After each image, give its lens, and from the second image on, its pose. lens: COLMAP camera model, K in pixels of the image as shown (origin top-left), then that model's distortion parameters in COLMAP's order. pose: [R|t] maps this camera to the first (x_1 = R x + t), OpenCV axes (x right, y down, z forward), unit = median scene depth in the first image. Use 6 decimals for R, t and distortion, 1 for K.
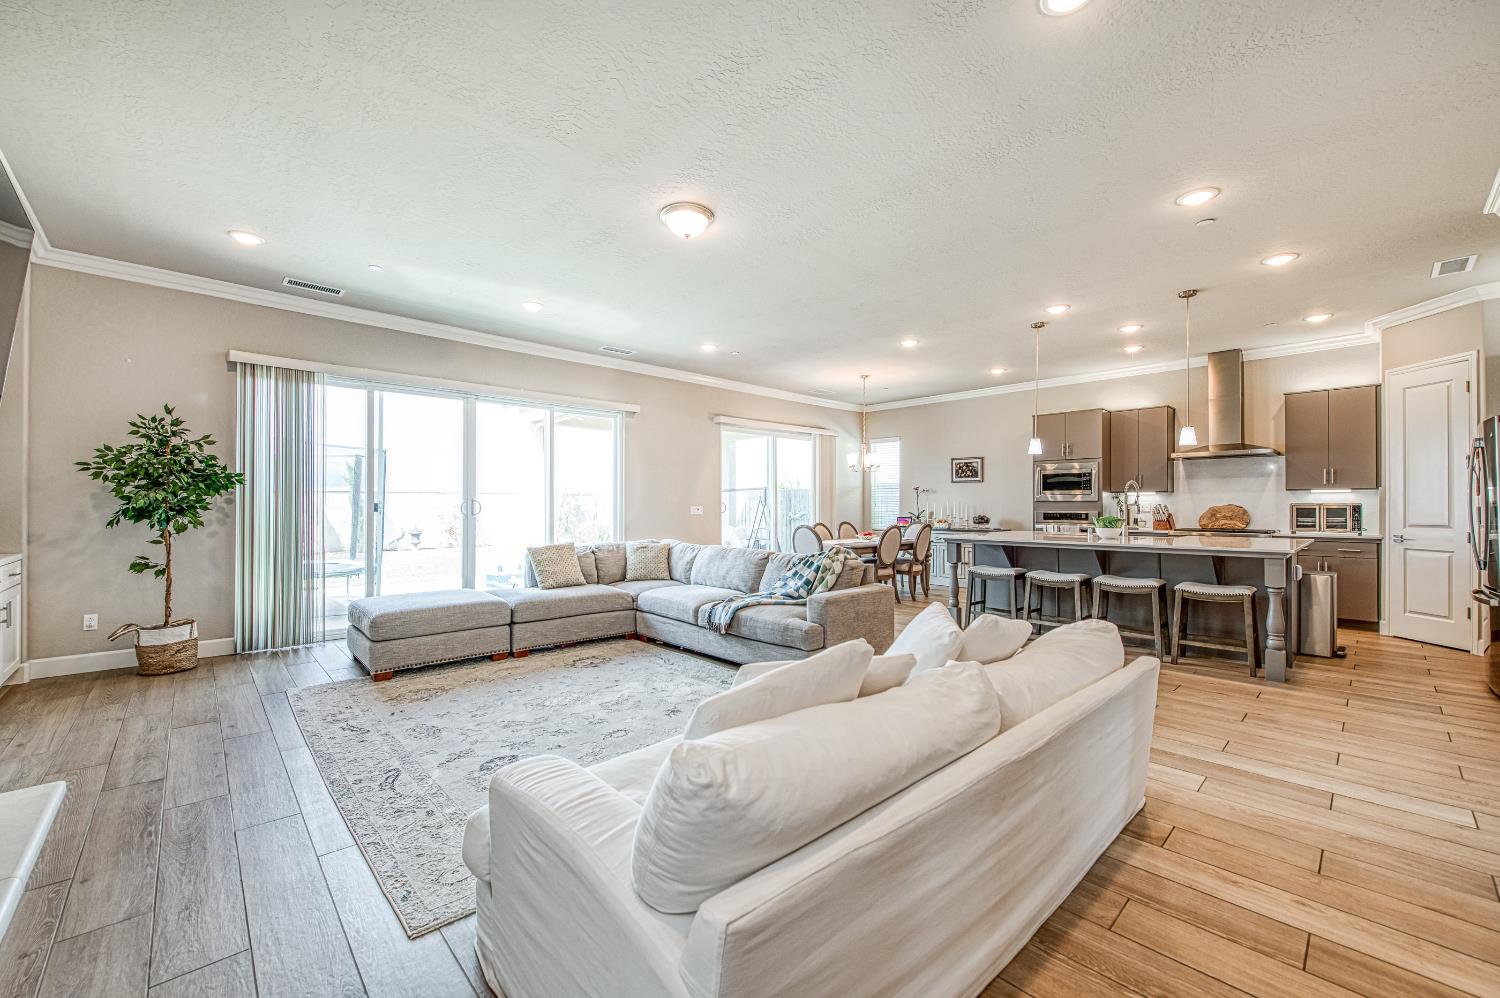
lens RADIAL K [[601.3, 0, 732.1], [0, 601.3, 507.0], [0, 0, 1]] dist [-0.006370, -0.001344]
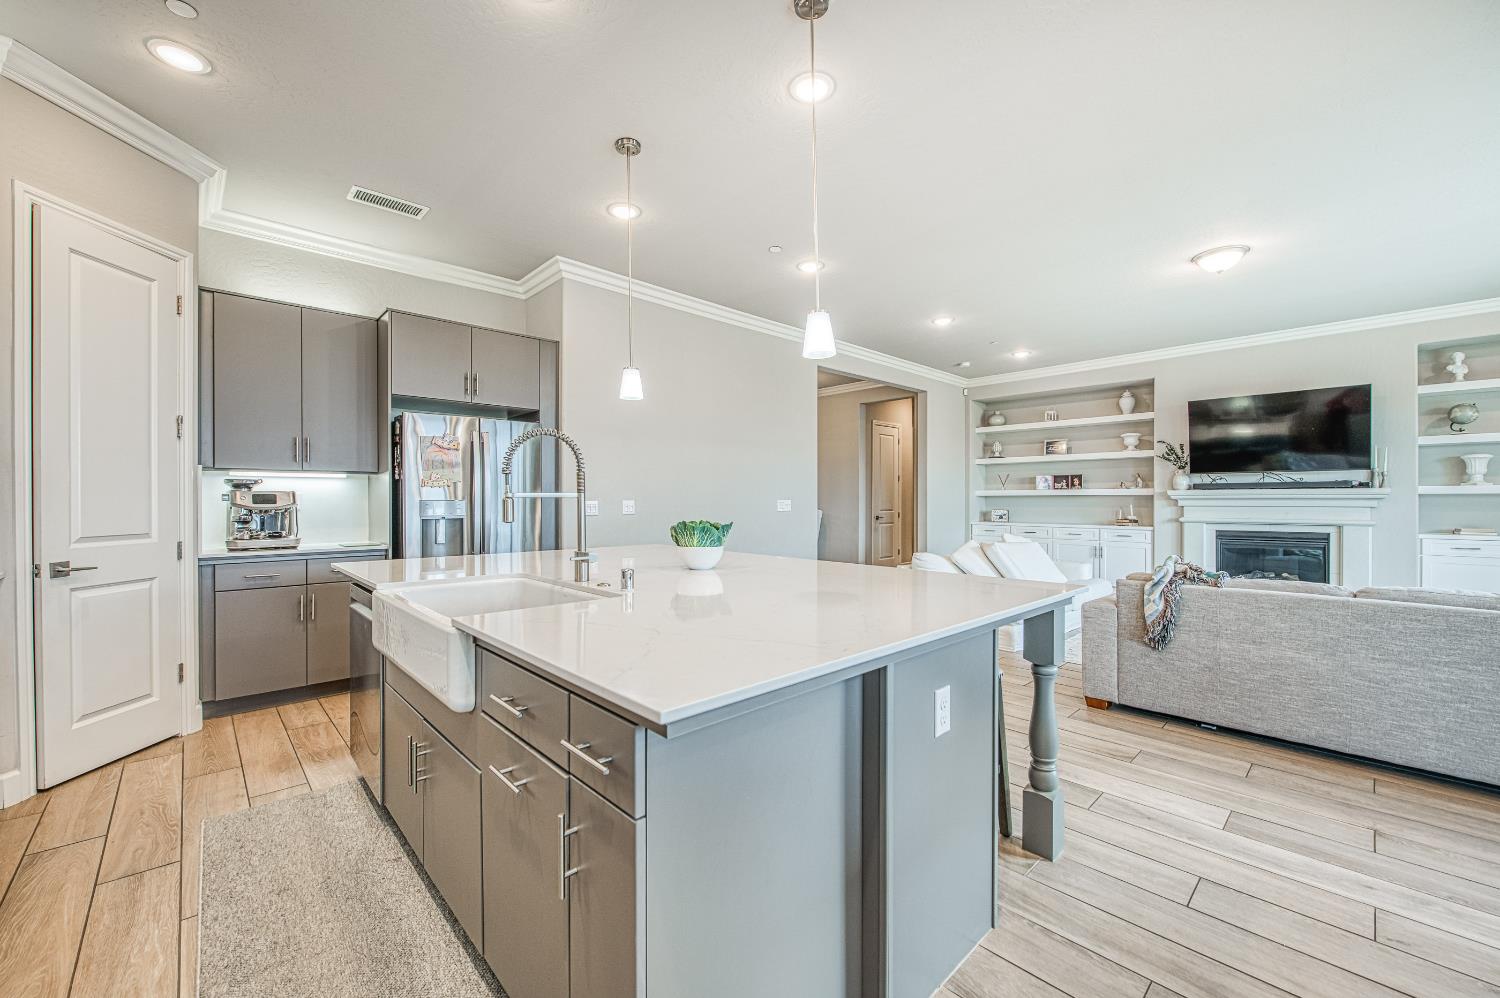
lens RADIAL K [[601.3, 0, 752.7], [0, 601.3, 500.4], [0, 0, 1]] dist [-0.006370, -0.001344]
pose [[-0.999674, -0.000511, -0.025518, 0.545282], [-0.000555, 0.999998, 0.001690, -0.001357], [0.025517, 0.001704, -0.999673, 1.354621]]
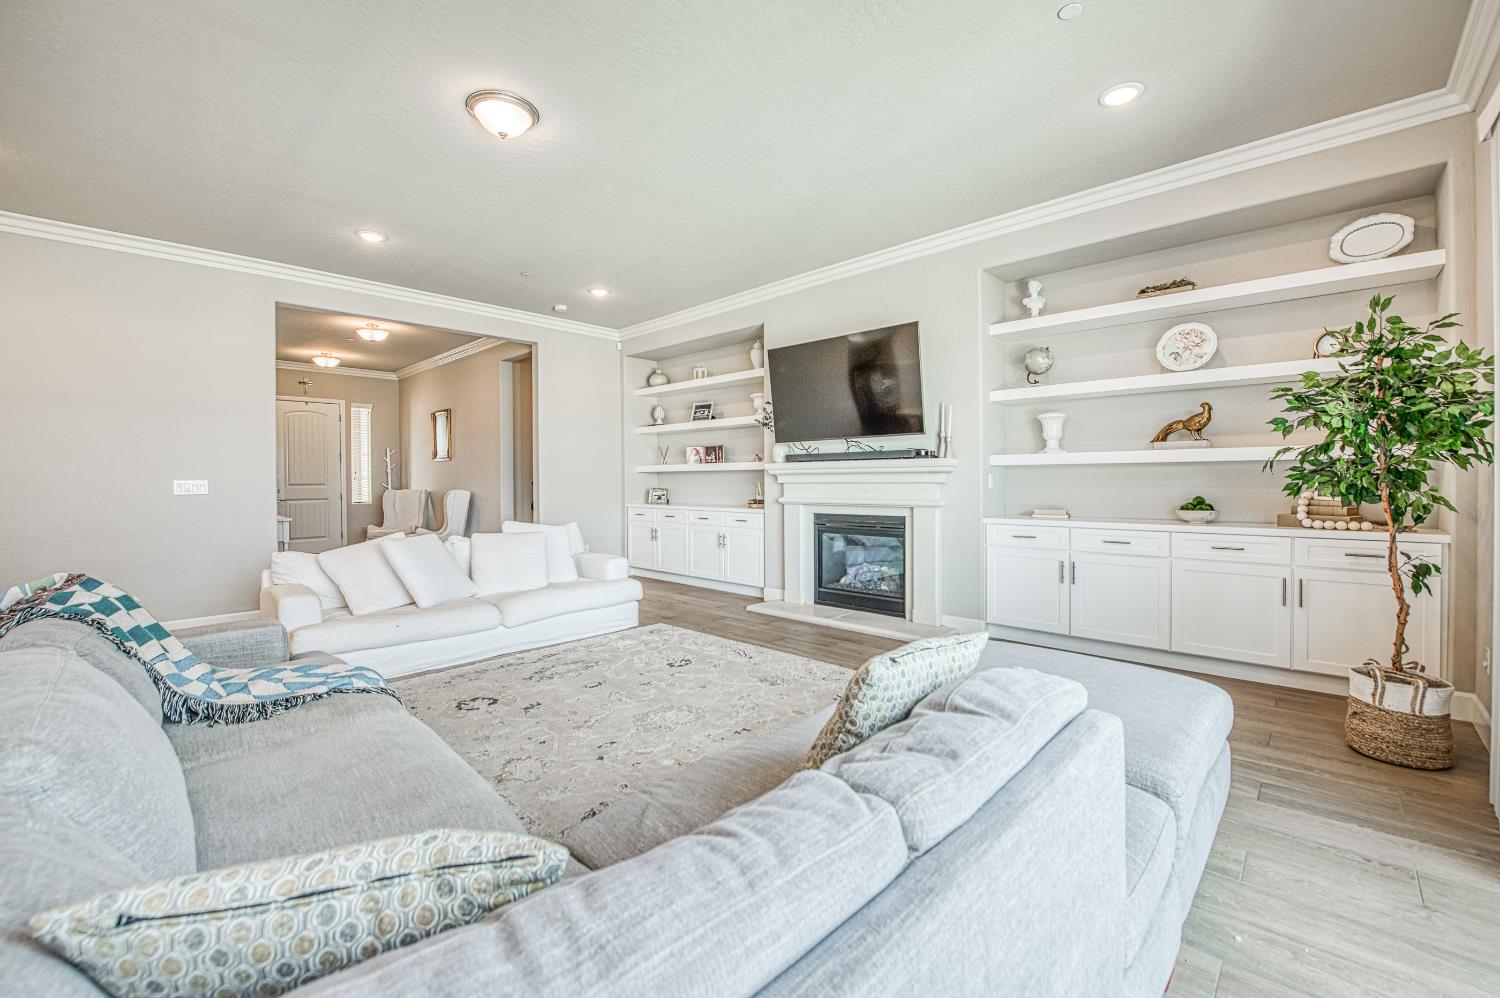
lens RADIAL K [[601.3, 0, 753.6], [0, 601.3, 481.6], [0, 0, 1]] dist [-0.006370, -0.001344]
pose [[-0.996845, 0.007393, -0.079025, -0.216610], [0.006819, 0.999948, 0.007526, 0.001665], [0.079077, 0.006963, -0.996844, 1.121883]]
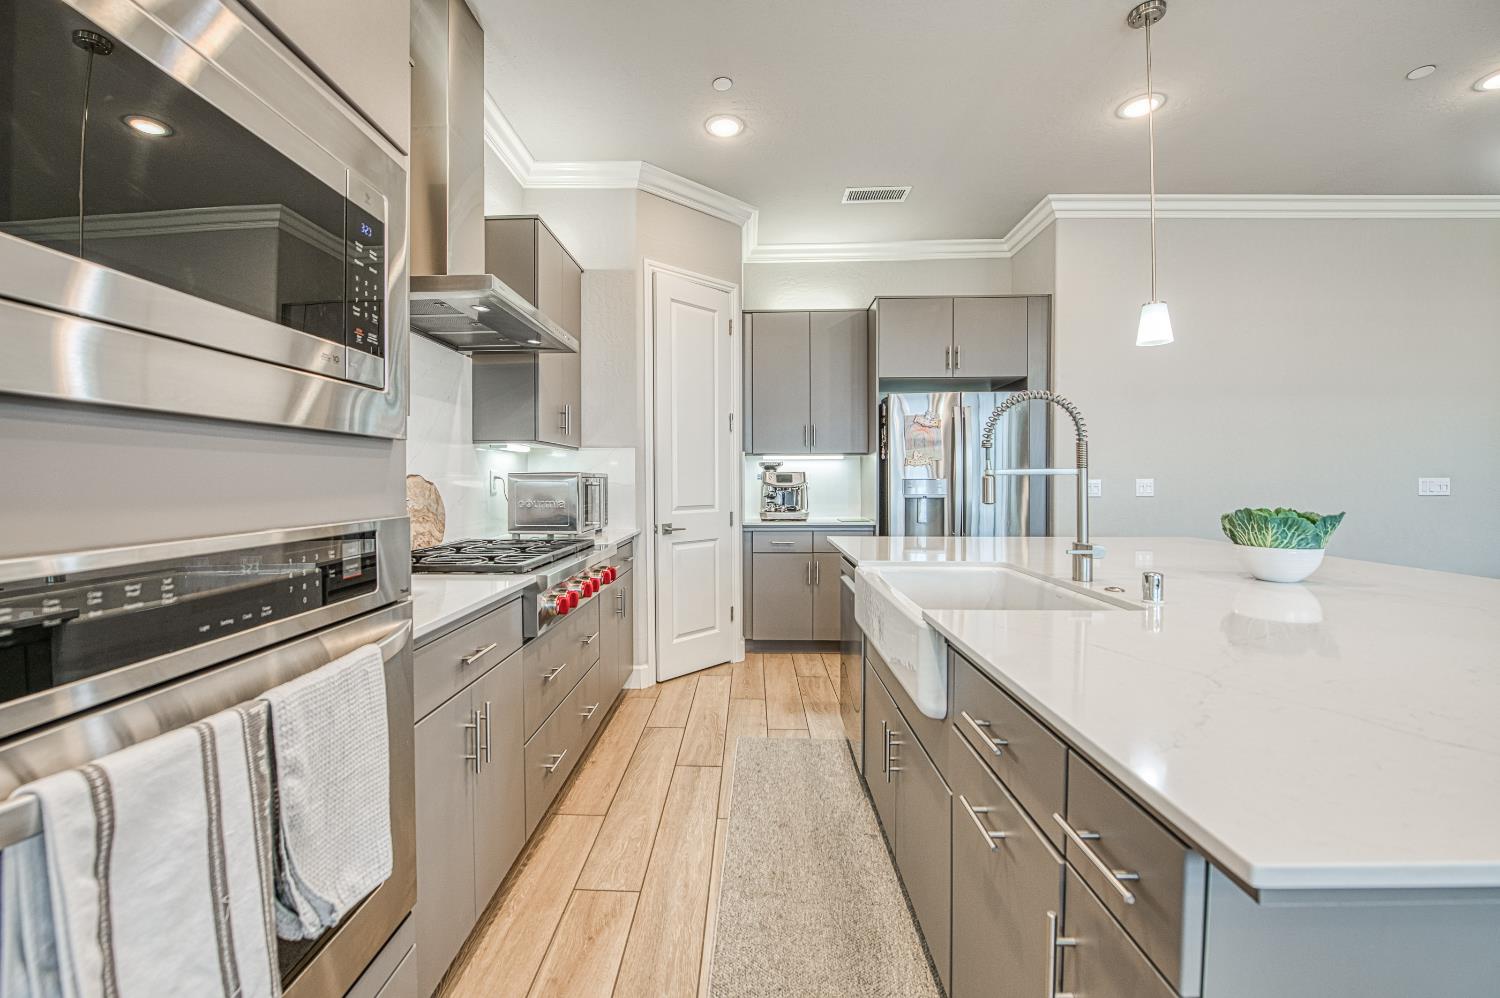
lens RADIAL K [[601.3, 0, 727.8], [0, 601.3, 491.6], [0, 0, 1]] dist [-0.006370, -0.001344]
pose [[-0.712370, -0.011940, 0.701702, 0.560938], [0.003689, 0.999778, 0.020757, -0.000898], [-0.701794, 0.017375, -0.712168, 1.304933]]
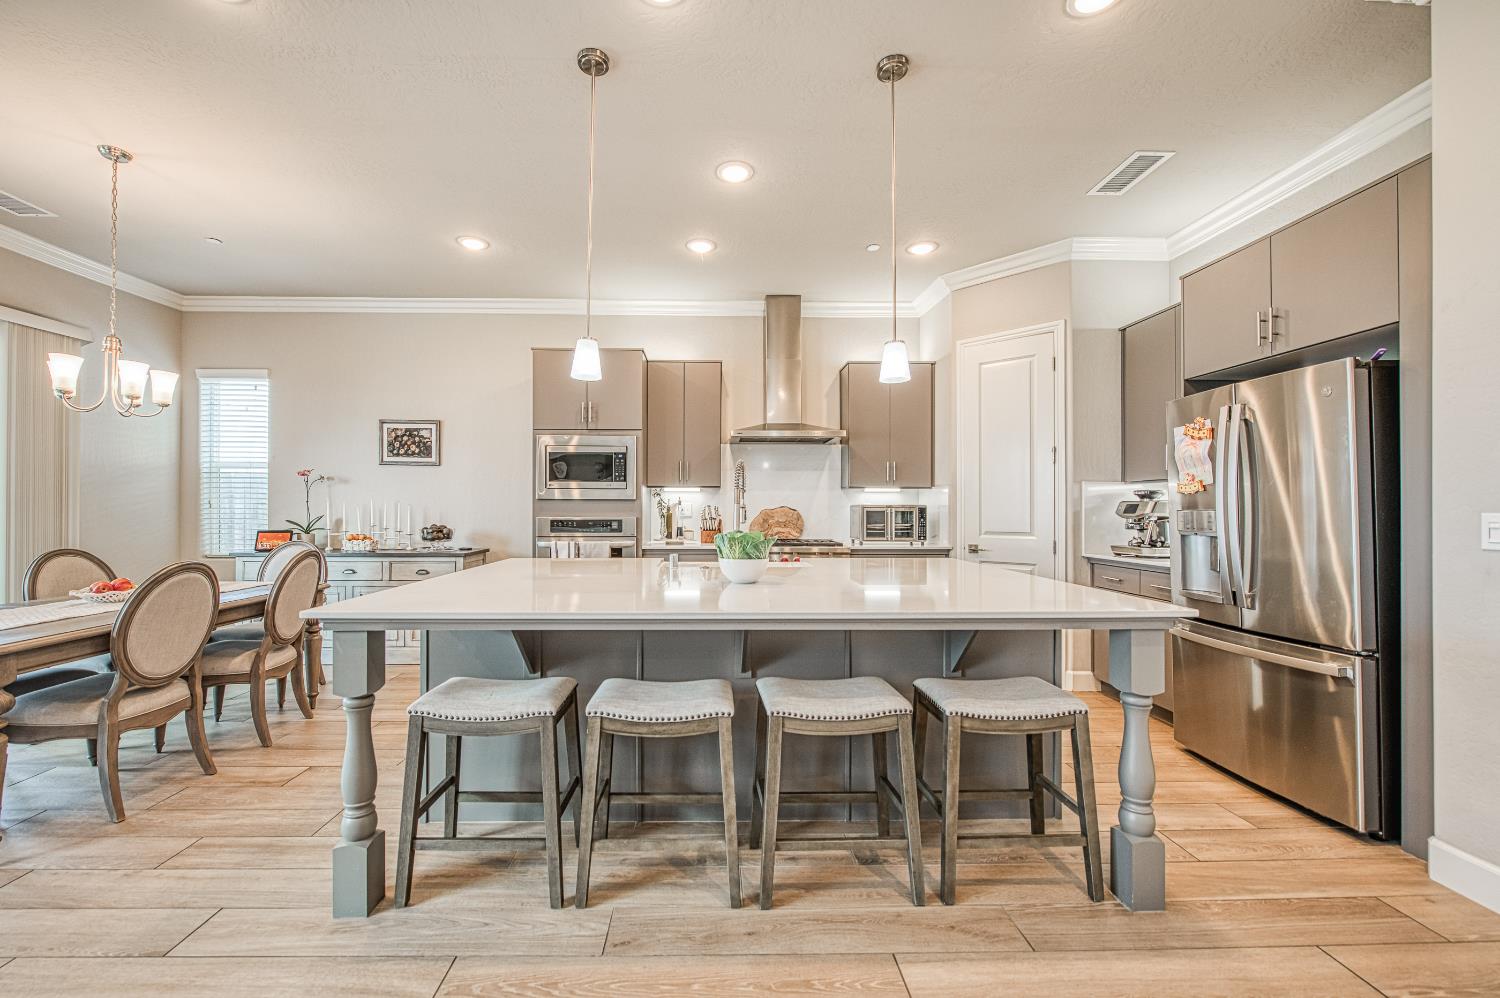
lens RADIAL K [[601.3, 0, 732.0], [0, 601.3, 506.8], [0, 0, 1]] dist [-0.006370, -0.001344]
pose [[0.651832, 0.003495, 0.758355, 0.261622], [-0.000664, 0.999992, -0.004038, -0.000716], [-0.758363, 0.002128, 0.651829, 0.656501]]
